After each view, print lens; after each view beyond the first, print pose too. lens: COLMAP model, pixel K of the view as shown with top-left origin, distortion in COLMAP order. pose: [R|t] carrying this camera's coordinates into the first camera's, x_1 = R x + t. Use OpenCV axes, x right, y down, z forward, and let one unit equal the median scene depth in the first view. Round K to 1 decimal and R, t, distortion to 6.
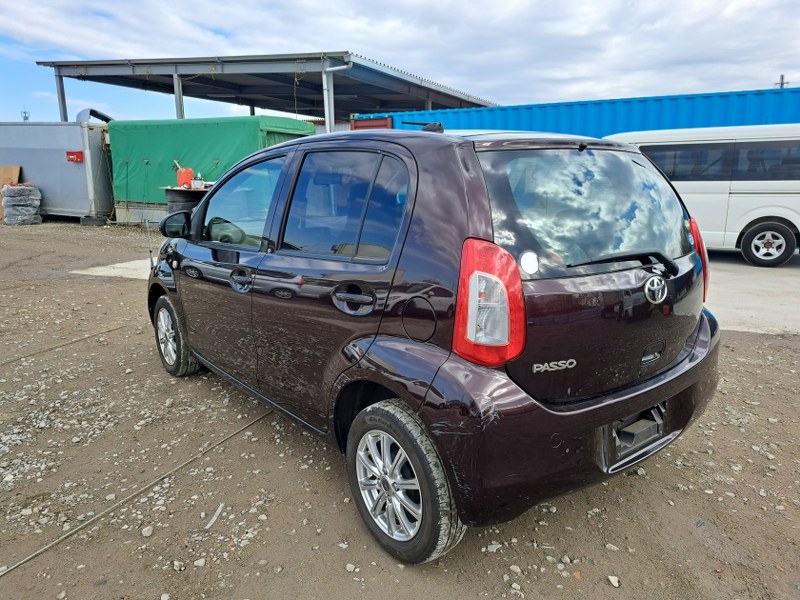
lens RADIAL K [[570.5, 0, 397.7], [0, 570.5, 312.7], [0, 0, 1]] dist [0.012362, -0.012532]
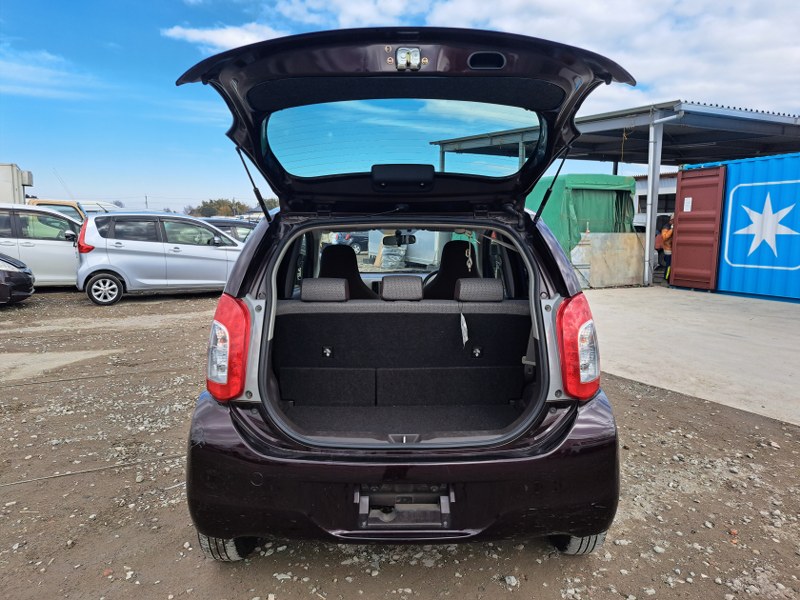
lens RADIAL K [[570.5, 0, 389.6], [0, 570.5, 305.8], [0, 0, 1]] dist [0.012362, -0.012532]
pose [[0.781542, 0.080360, -0.618655, 0.141108], [-0.143139, 0.988312, -0.052450, -0.009397], [0.607210, 0.129545, 0.783910, 0.025811]]
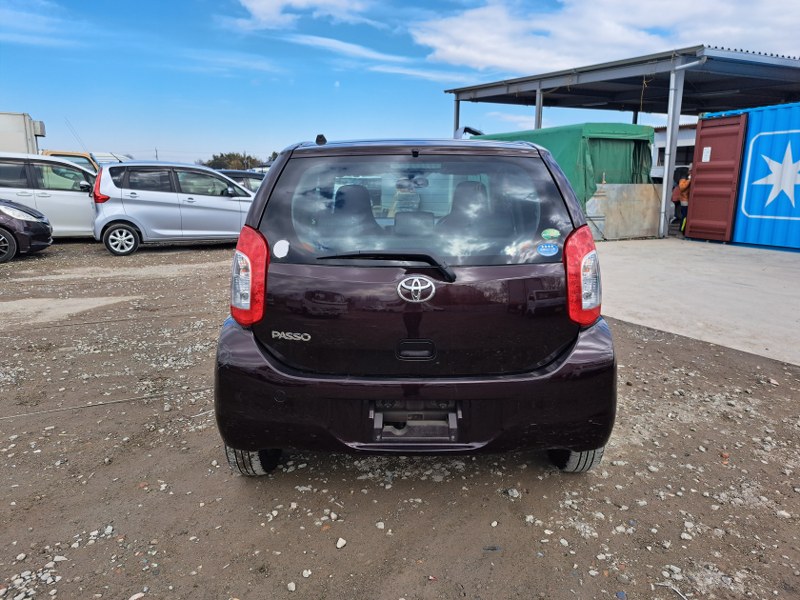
lens RADIAL K [[570.5, 0, 394.8], [0, 570.5, 304.4], [0, 0, 1]] dist [0.012362, -0.012532]
pose [[0.772483, 0.128845, -0.621827, 0.145627], [-0.144668, 0.989158, 0.025240, -0.004501], [0.618337, 0.070461, 0.782748, 0.021436]]
